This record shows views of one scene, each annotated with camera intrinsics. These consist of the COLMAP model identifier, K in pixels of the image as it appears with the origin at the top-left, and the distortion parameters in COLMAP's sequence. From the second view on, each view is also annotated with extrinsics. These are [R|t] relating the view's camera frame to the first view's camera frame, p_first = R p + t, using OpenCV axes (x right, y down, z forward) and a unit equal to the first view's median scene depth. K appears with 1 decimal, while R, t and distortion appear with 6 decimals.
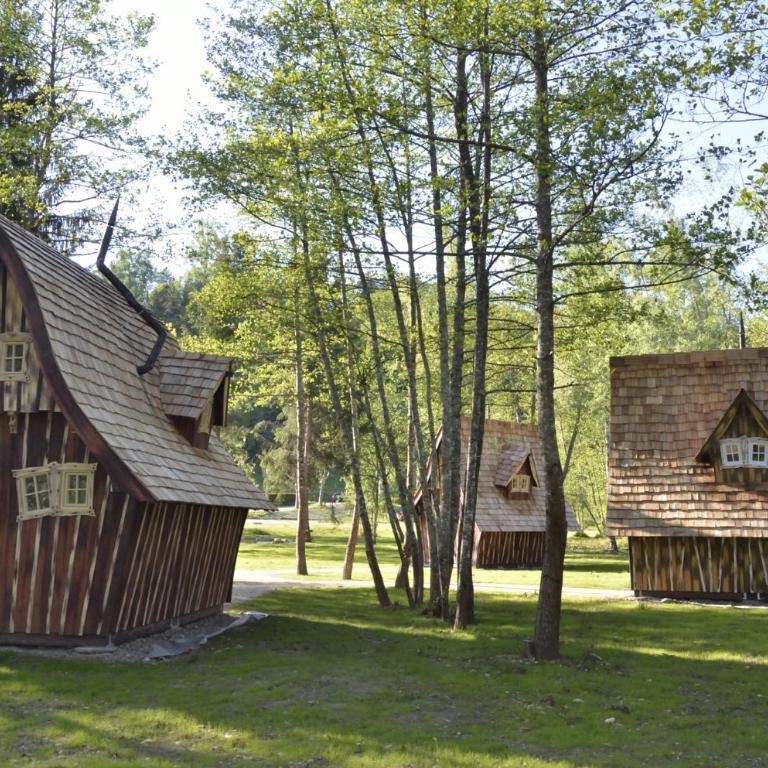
lens RADIAL K [[901.8, 0, 384.0], [0, 901.8, 384.0], [0, 0, 1]] dist [-0.025660, -0.045681]
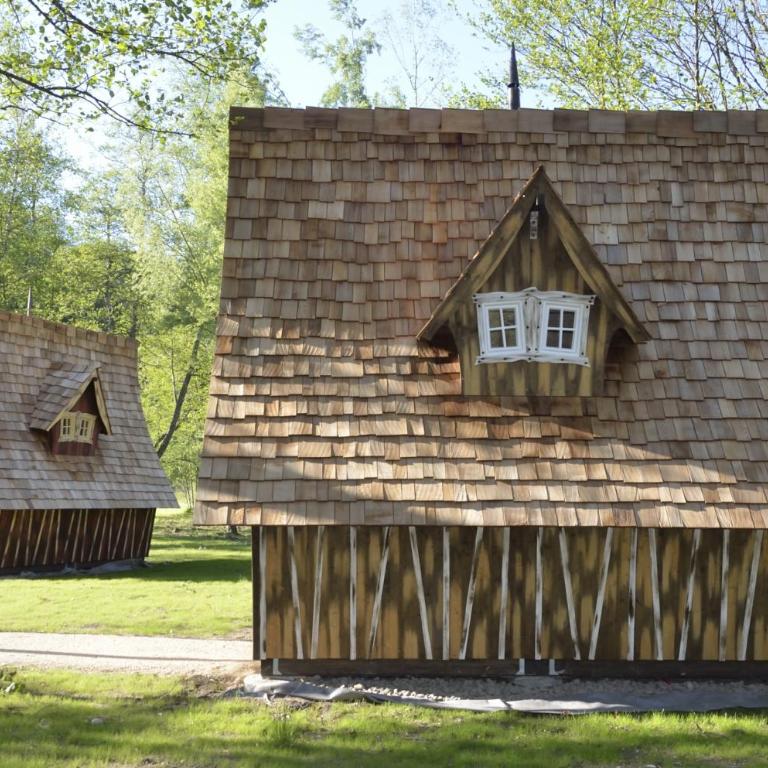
lens RADIAL K [[993.4, 0, 382.2], [0, 993.4, 404.8], [0, 0, 1]] dist [-0.012257, -0.045831]
pose [[0.924424, 0.033648, 0.379878, 0.159154], [-0.056693, 0.997157, 0.049638, 0.093331], [-0.377128, -0.067423, 0.923704, 0.586571]]
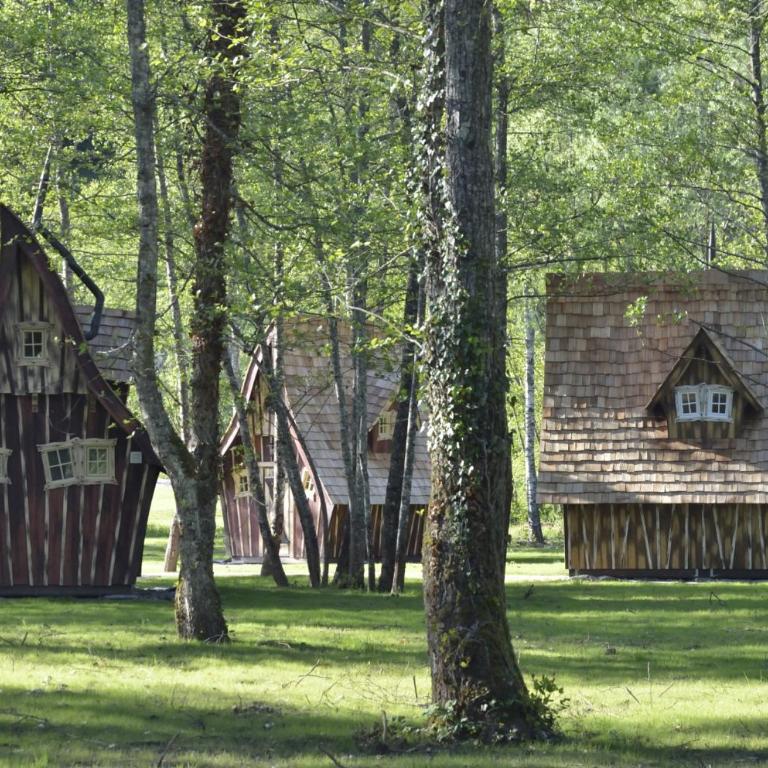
lens RADIAL K [[2753.2, 0, 384.0], [0, 2753.2, 384.0], [0, 0, 1]] dist [0.062738, -0.831073]
pose [[0.980670, -0.001441, 0.195665, -0.381766], [-0.020332, 0.993809, 0.109226, -0.211209], [-0.194611, -0.111093, 0.974569, -1.409733]]
